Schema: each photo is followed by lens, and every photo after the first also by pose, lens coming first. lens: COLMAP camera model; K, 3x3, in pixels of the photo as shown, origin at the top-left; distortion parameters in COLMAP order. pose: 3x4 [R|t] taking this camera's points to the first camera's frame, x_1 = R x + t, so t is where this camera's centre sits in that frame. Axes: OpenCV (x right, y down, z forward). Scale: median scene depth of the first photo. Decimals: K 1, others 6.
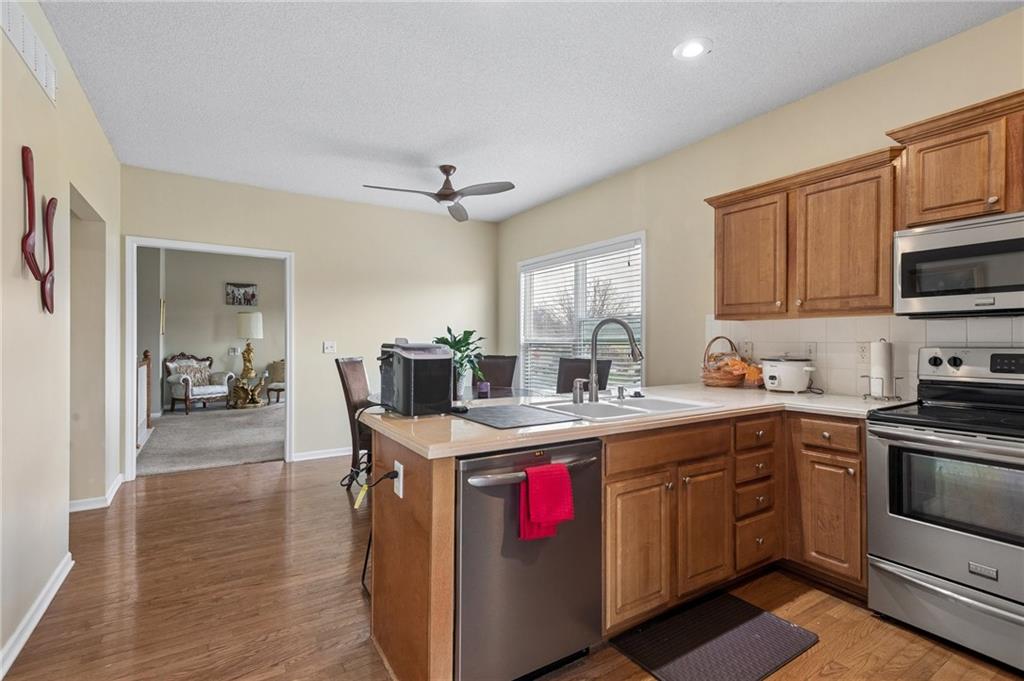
lens RADIAL K [[467.0, 0, 509.5], [0, 467.0, 341.6], [0, 0, 1]] dist [0.009186, -0.001412]
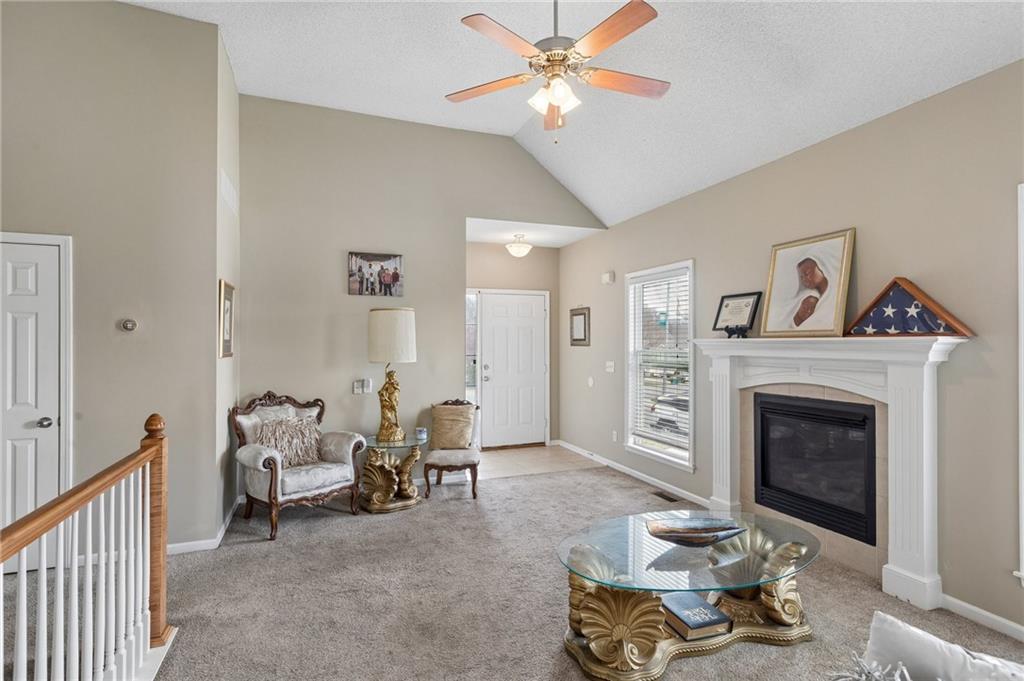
lens RADIAL K [[488.1, 0, 507.6], [0, 488.1, 340.2], [0, 0, 1]] dist [0.003672, 0.000129]
pose [[0.978436, -0.003693, -0.206516, -0.971910], [0.002446, 0.999977, -0.006294, -0.075935], [0.206534, 0.005653, 0.978423, 1.540584]]
